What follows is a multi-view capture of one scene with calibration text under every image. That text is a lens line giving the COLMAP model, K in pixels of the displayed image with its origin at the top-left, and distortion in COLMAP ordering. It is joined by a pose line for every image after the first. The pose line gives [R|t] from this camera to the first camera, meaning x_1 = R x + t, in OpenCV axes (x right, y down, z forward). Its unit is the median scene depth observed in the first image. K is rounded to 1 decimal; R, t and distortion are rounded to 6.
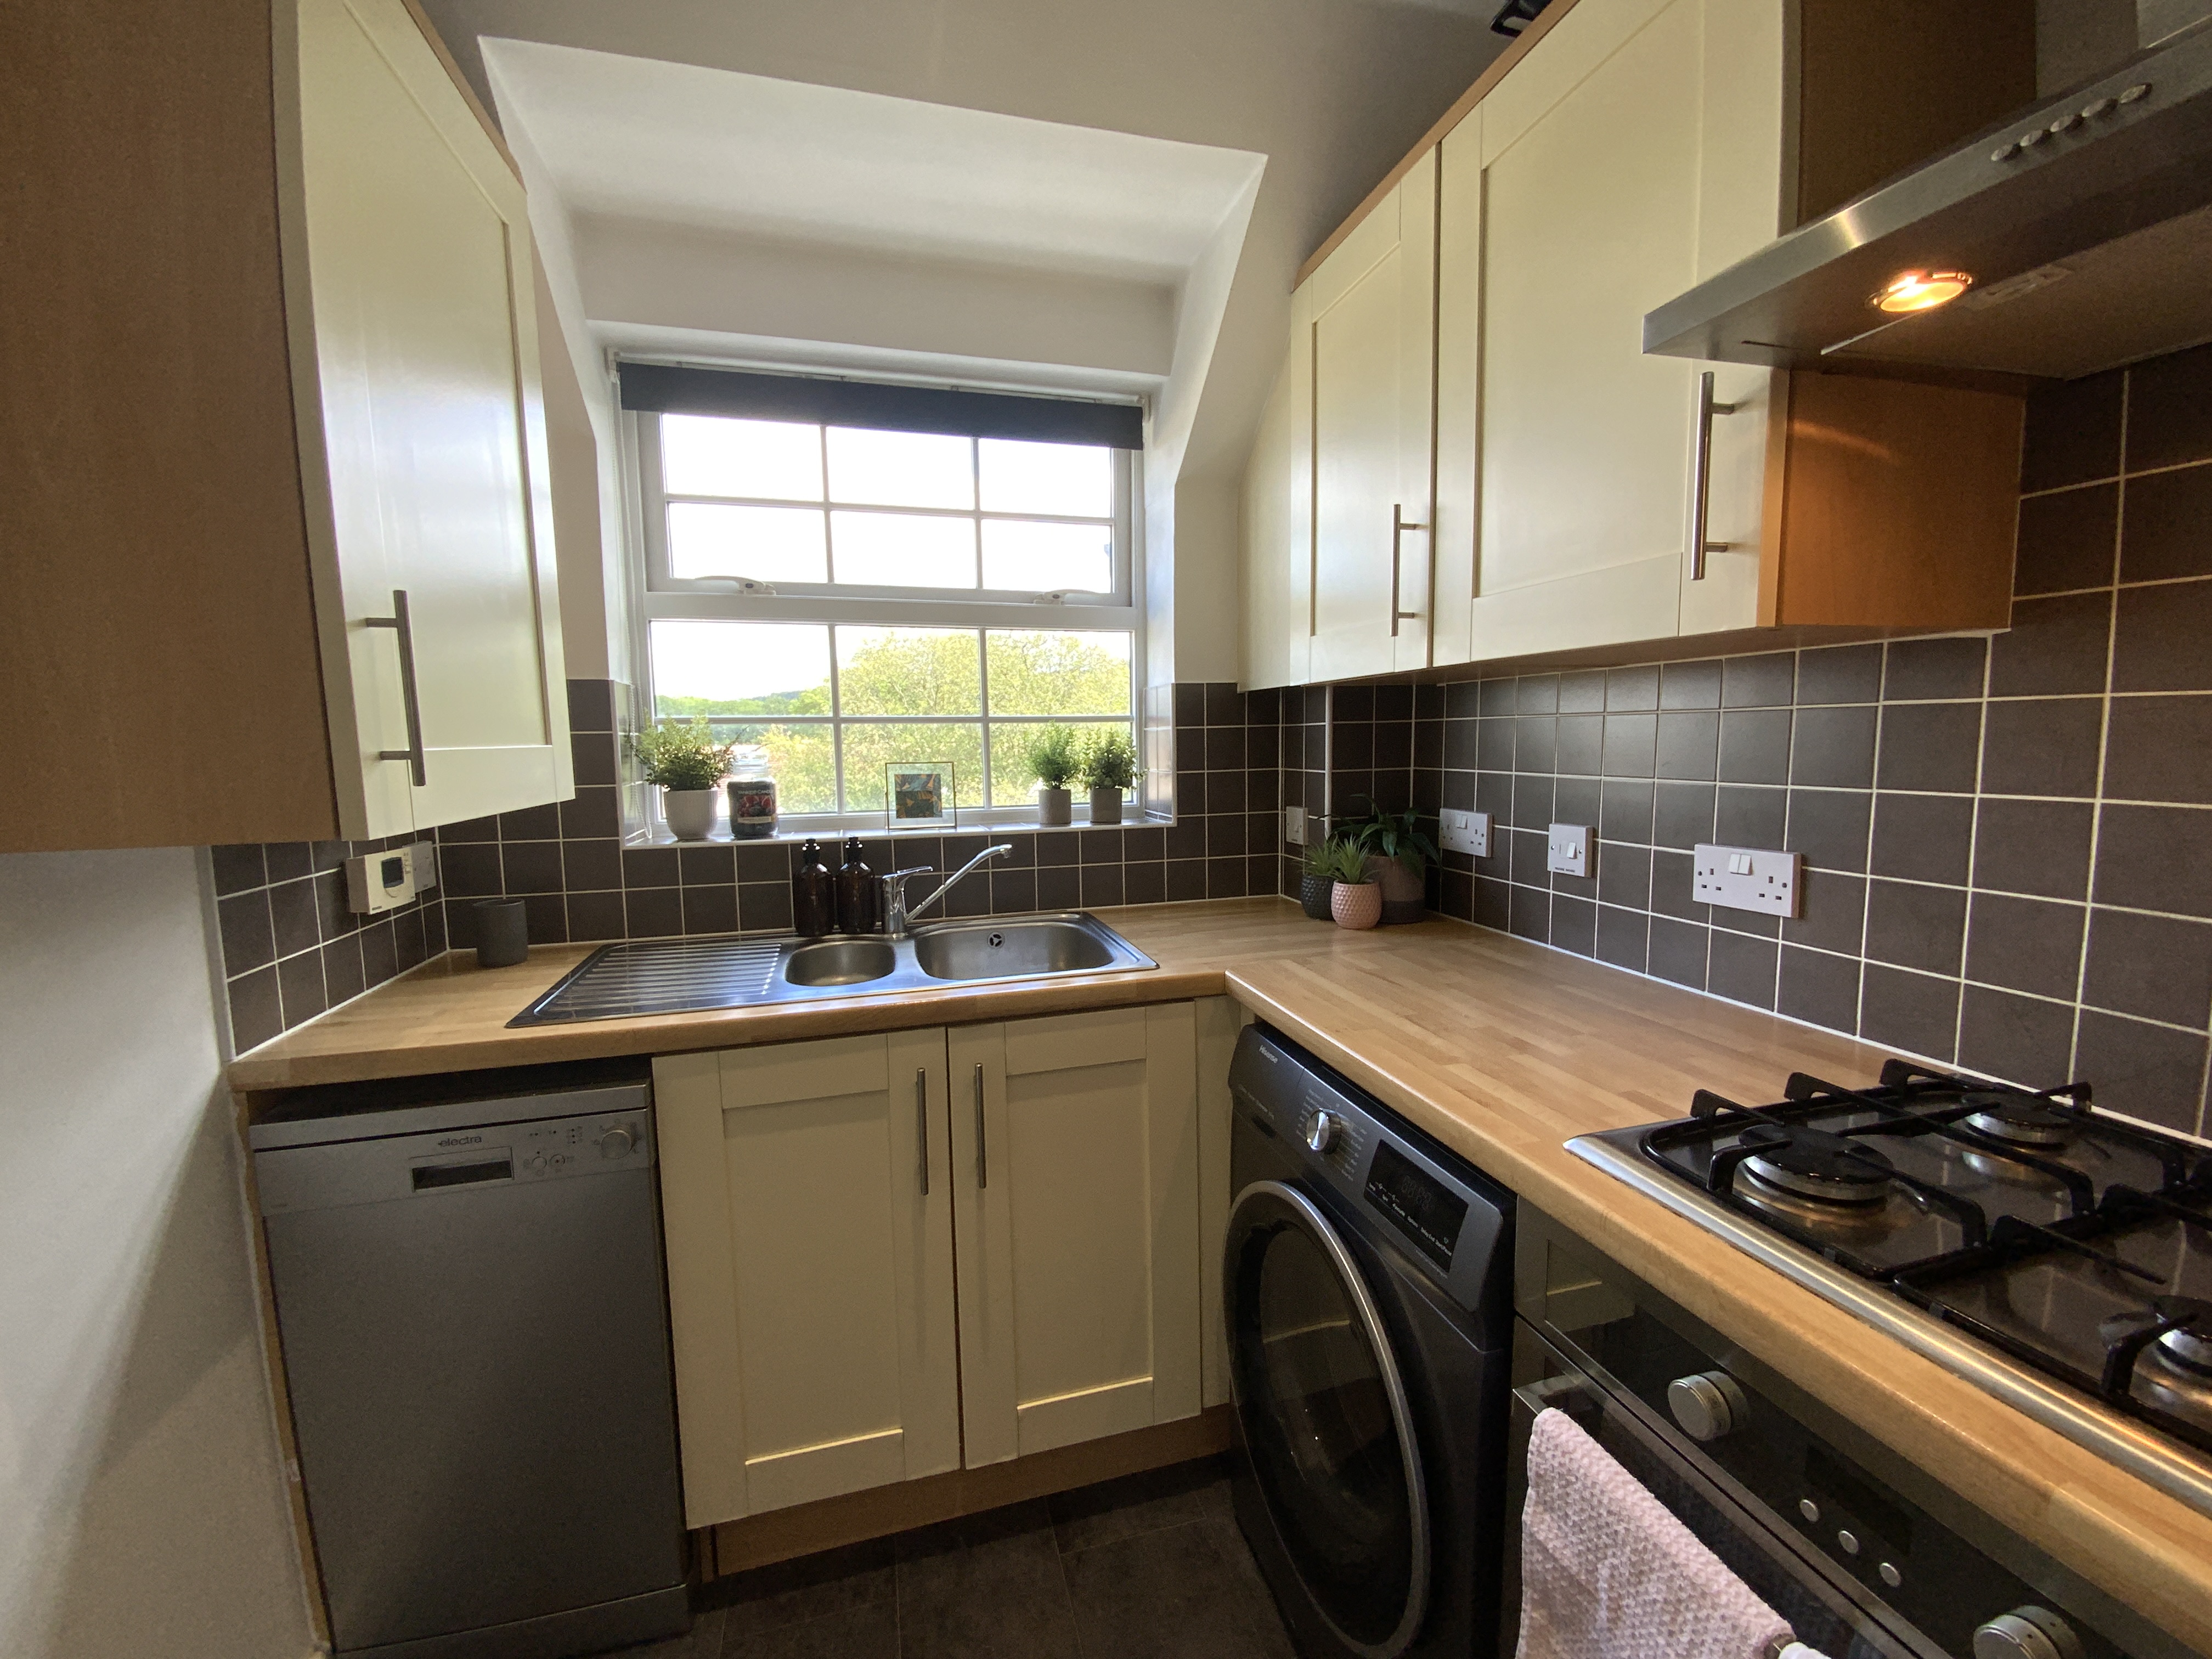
lens RADIAL K [[869.2, 0, 1106.0], [0, 869.2, 829.5], [0, 0, 1]] dist [0.018684, -0.019125]
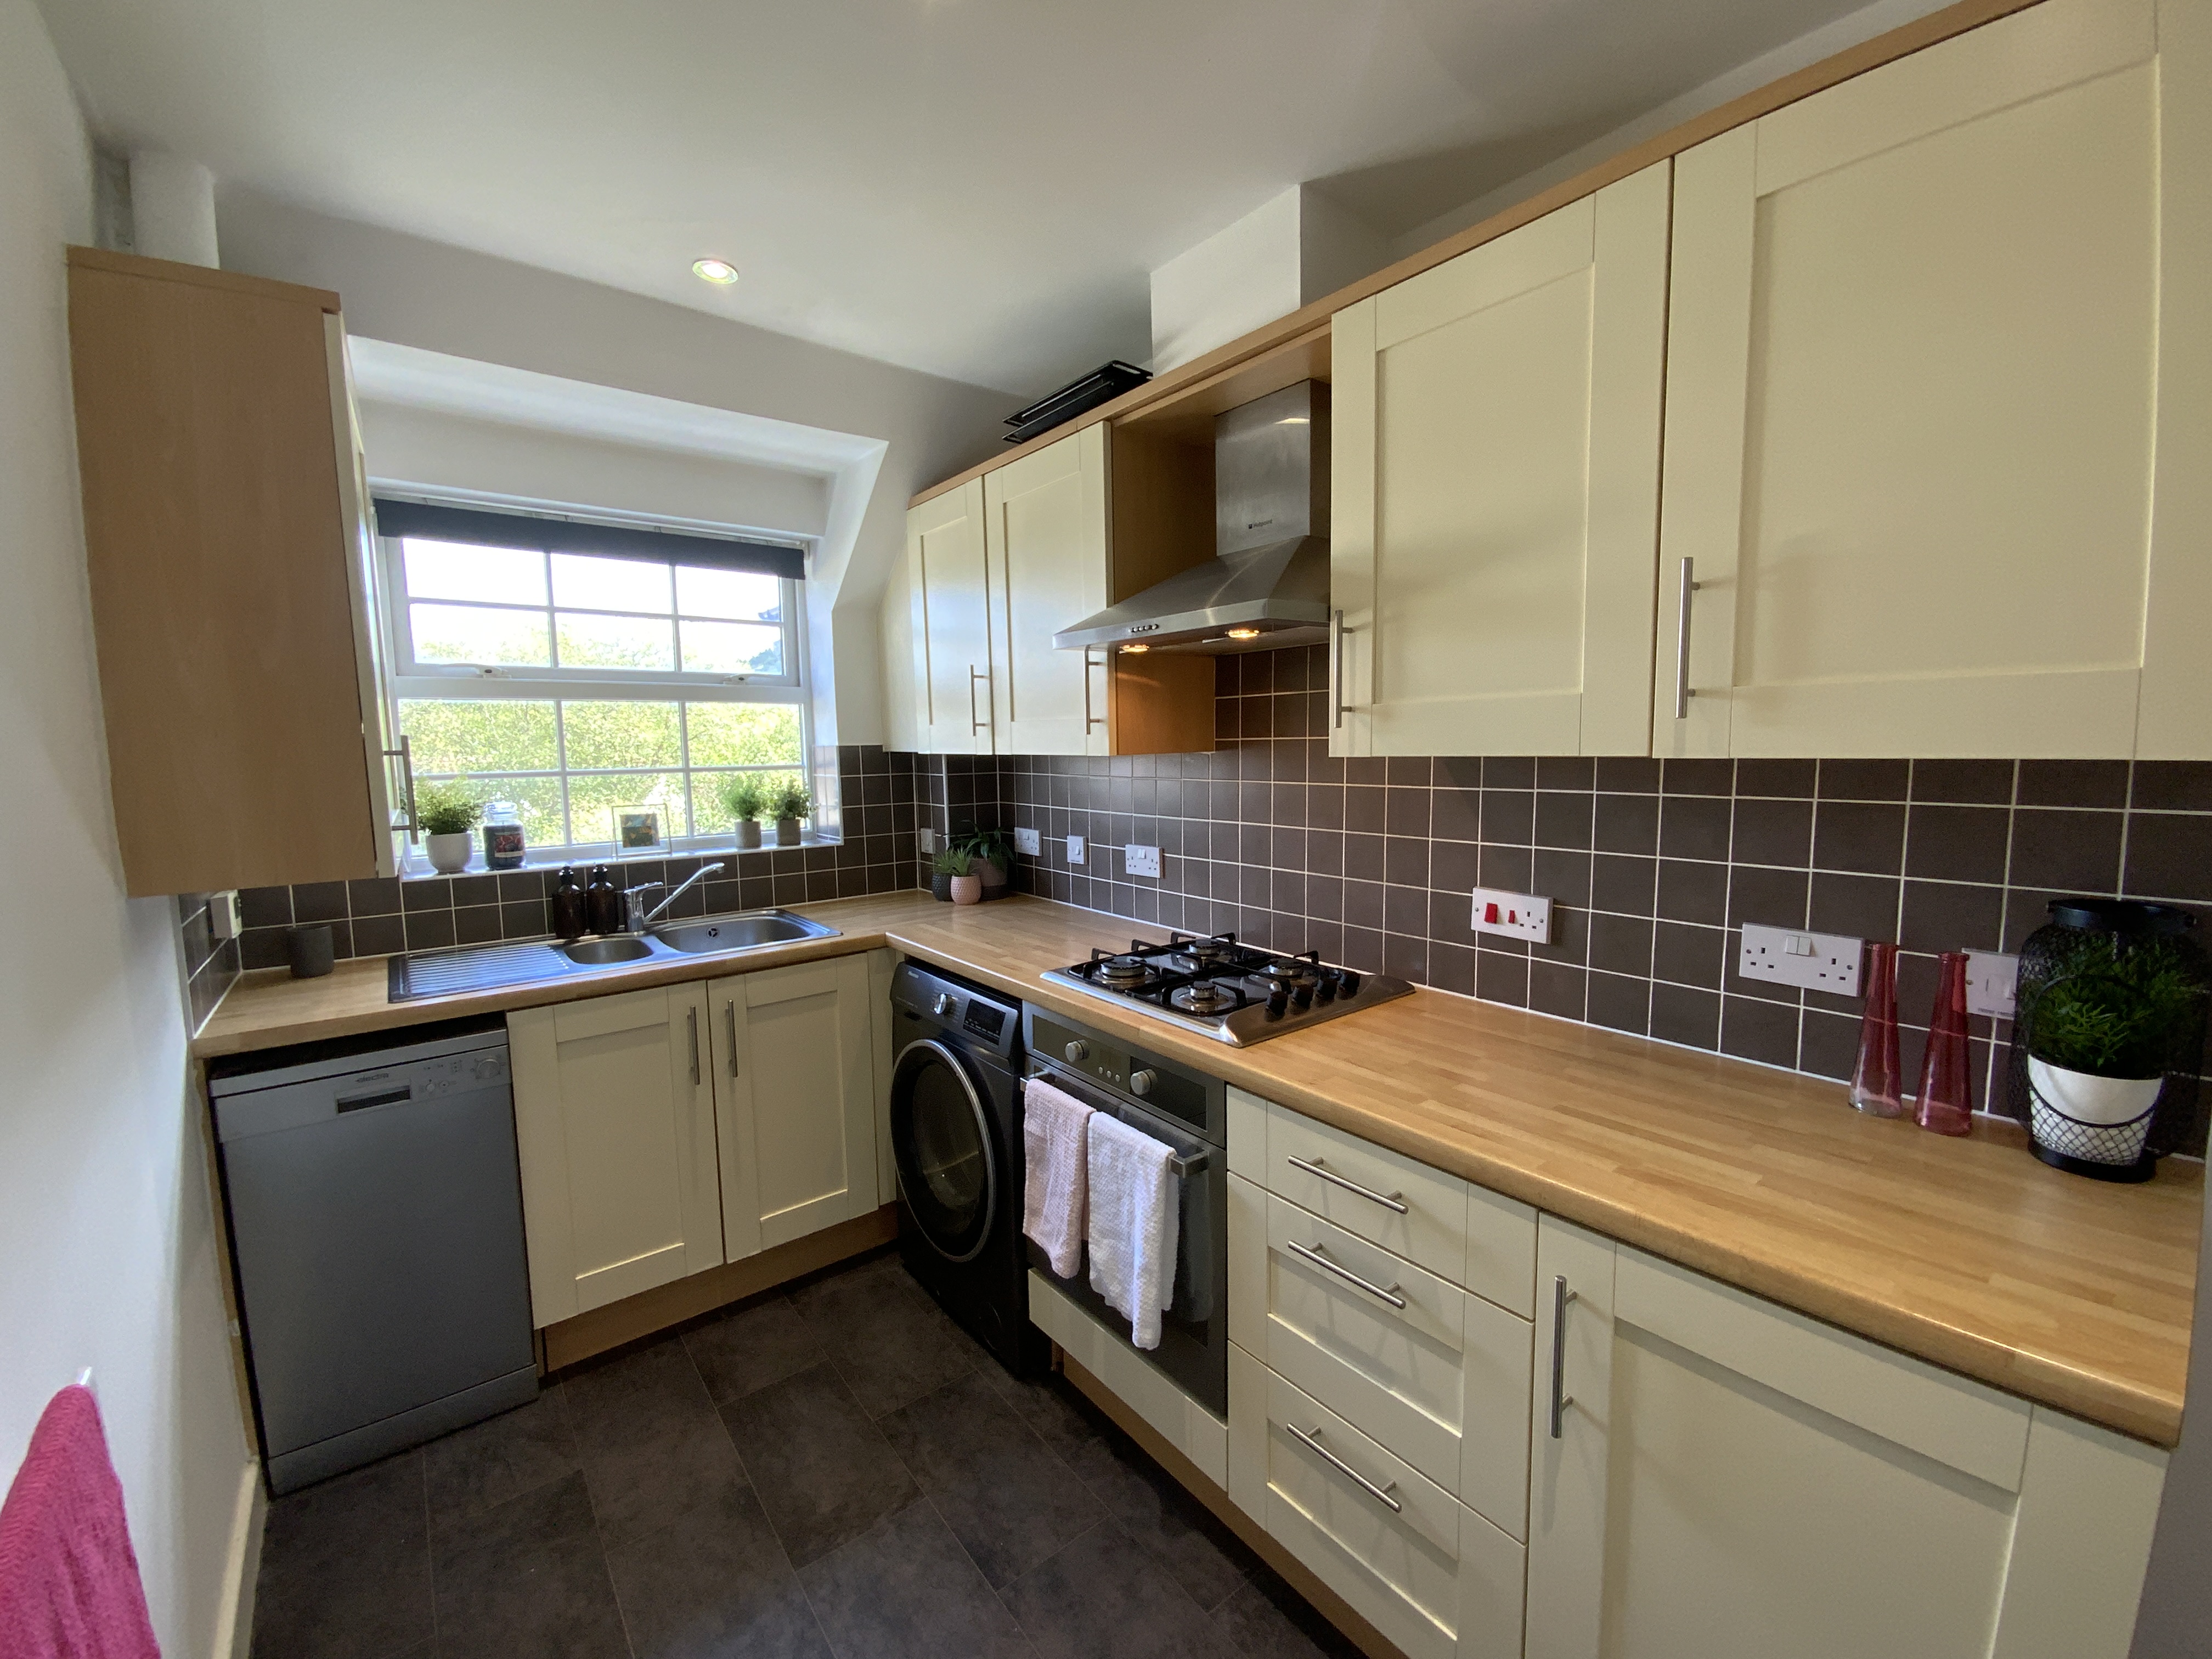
lens RADIAL K [[898.3, 0, 1111.4], [0, 898.3, 830.8], [0, 0, 1]] dist [0.030665, -0.022491]
pose [[0.917353, -0.036444, 0.396403, -0.116940], [0.039446, 0.999222, 0.000579, -0.012216], [-0.396116, 0.015106, 0.918076, -0.625926]]
